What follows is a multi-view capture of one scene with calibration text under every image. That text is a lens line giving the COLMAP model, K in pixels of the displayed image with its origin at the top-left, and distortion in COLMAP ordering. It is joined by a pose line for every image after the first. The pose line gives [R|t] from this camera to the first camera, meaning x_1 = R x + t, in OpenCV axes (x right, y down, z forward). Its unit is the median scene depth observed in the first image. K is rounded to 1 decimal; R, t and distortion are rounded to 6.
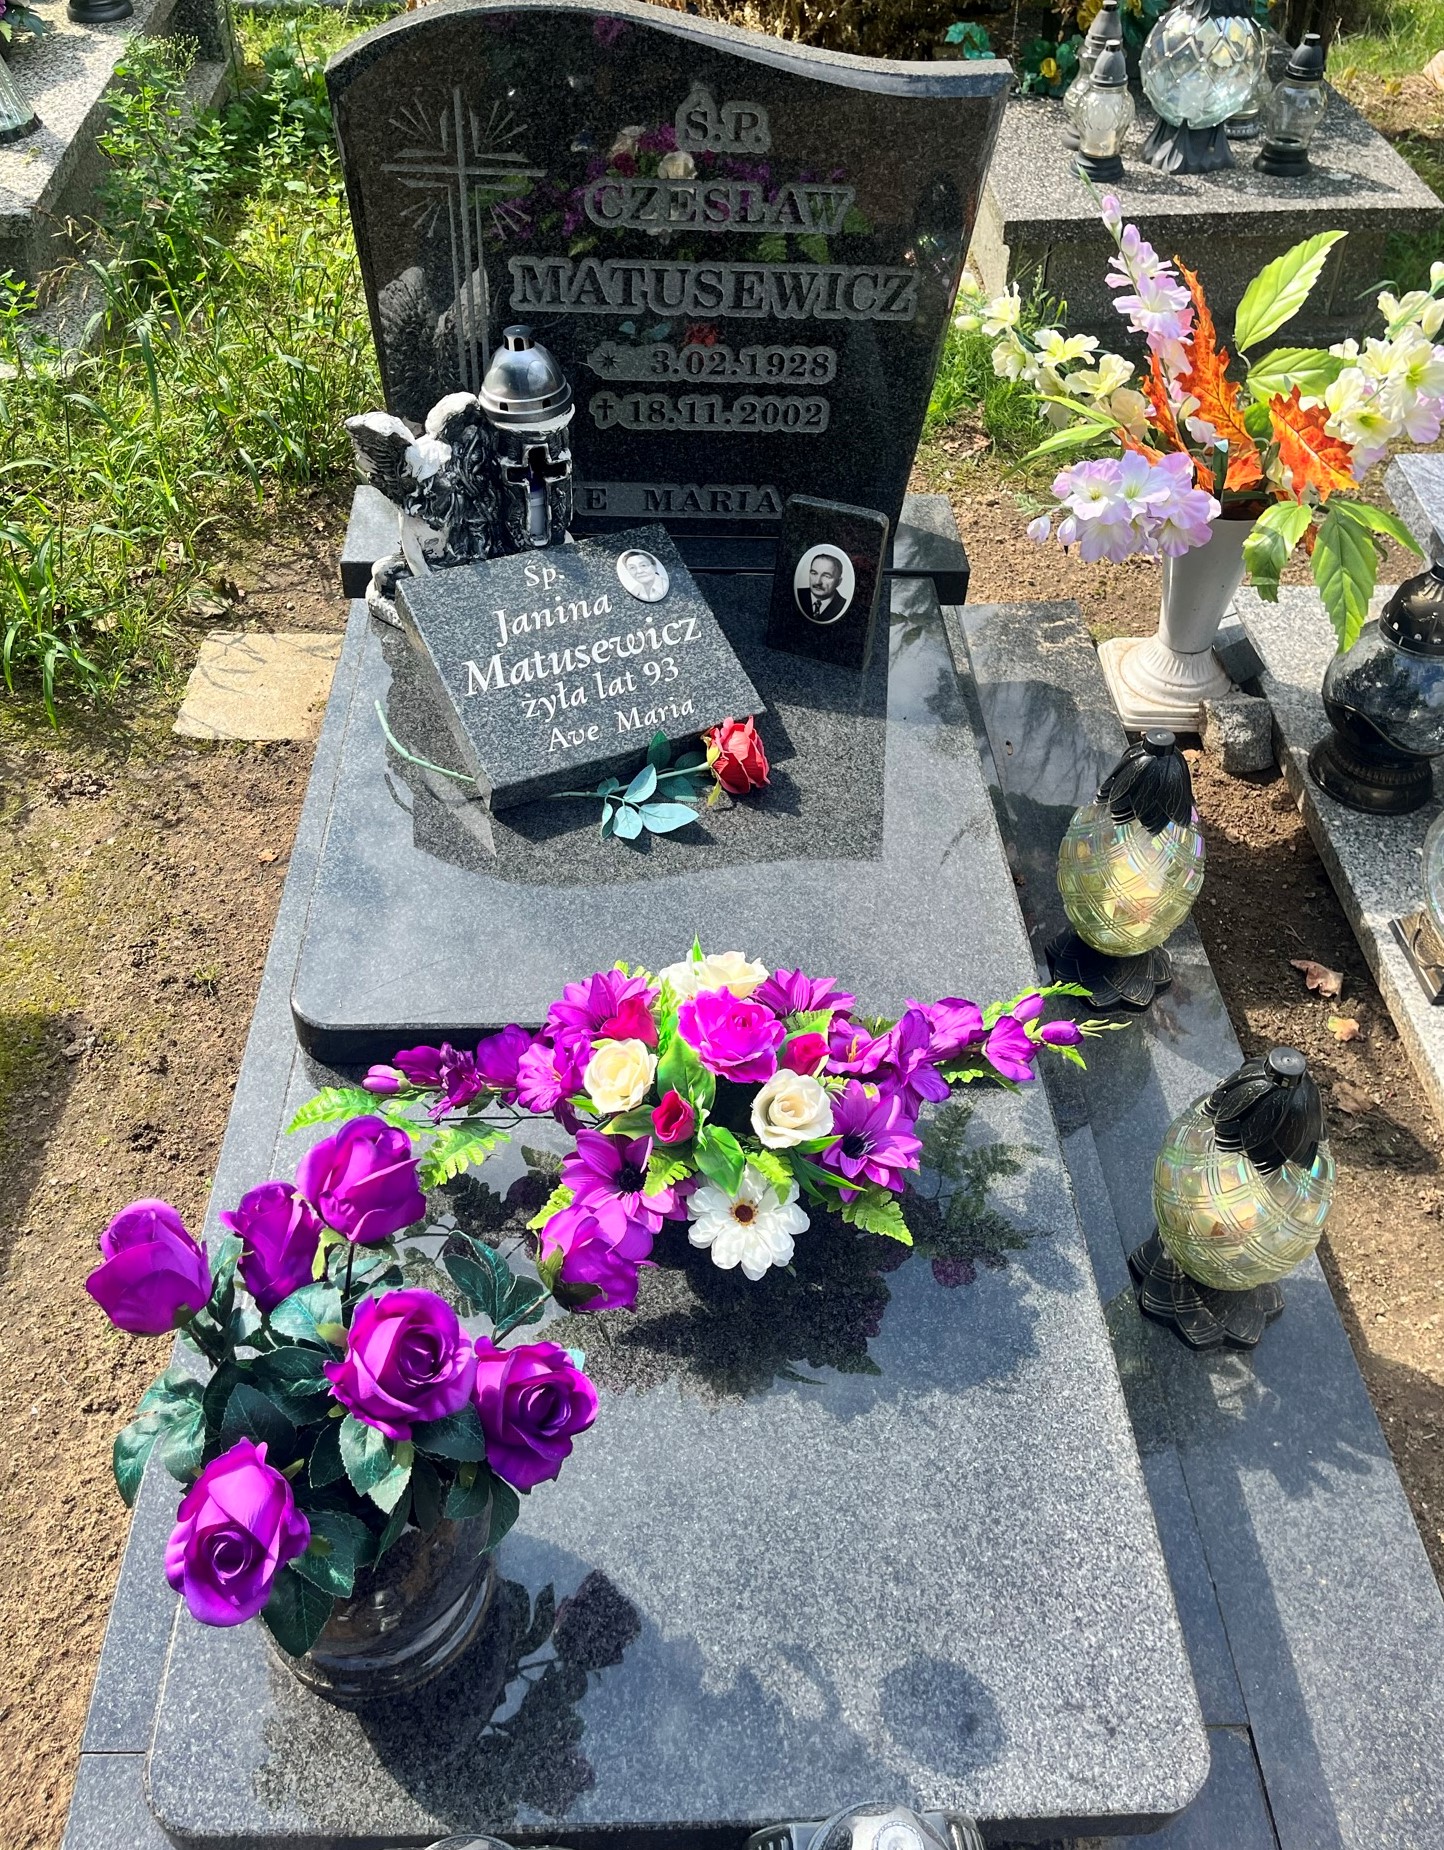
lens RADIAL K [[1545.2, 0, 722.0], [0, 1545.2, 925.0], [0, 0, 1]] dist [0.052160, -0.049739]
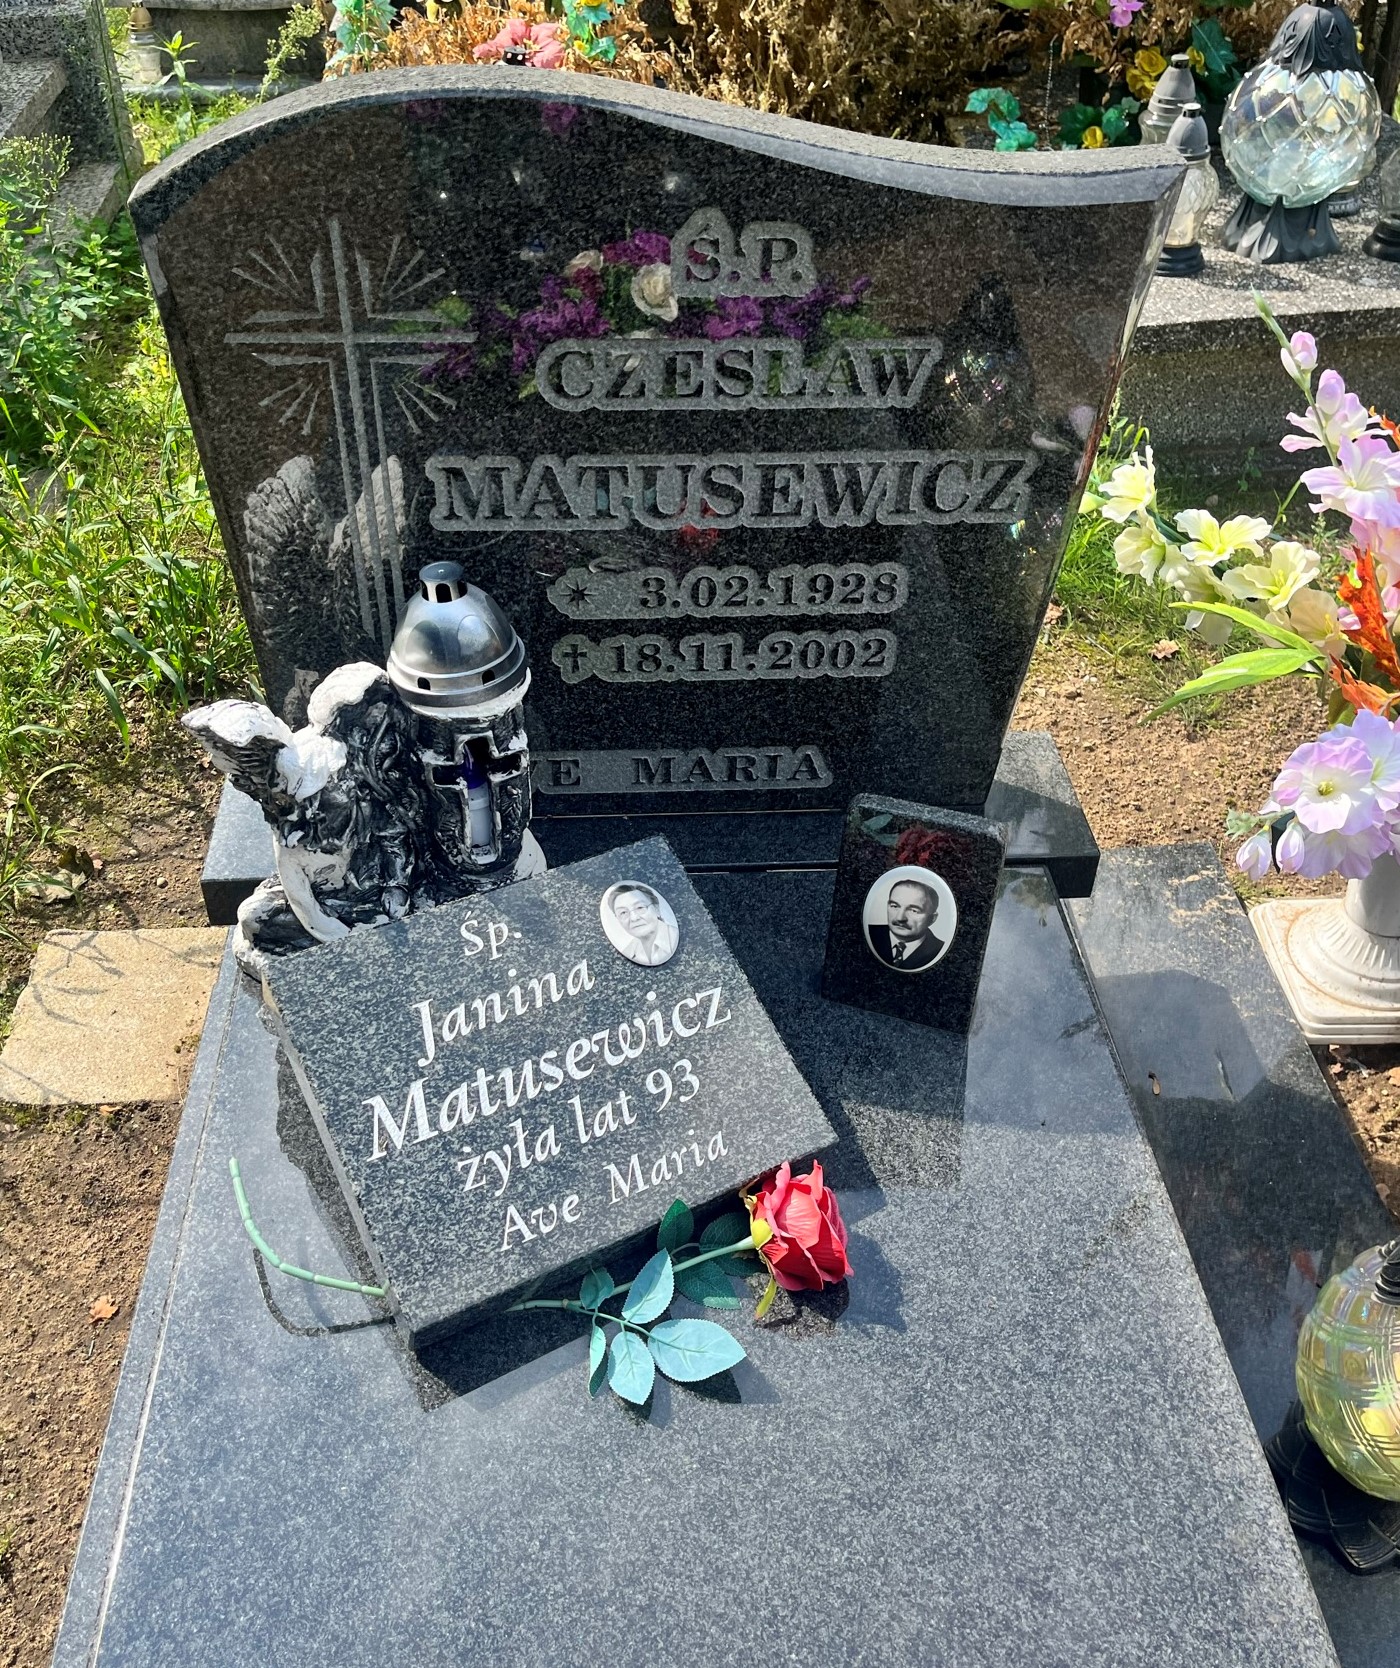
lens RADIAL K [[1342.3, 0, 669.0], [0, 1342.3, 834.3], [0, 0, 1]] dist [0.049306, -0.050436]
pose [[0.999477, -0.031681, -0.006536, -0.032210], [0.031524, 0.999242, -0.022824, -0.242071], [0.007254, 0.022606, 0.999718, 0.409388]]
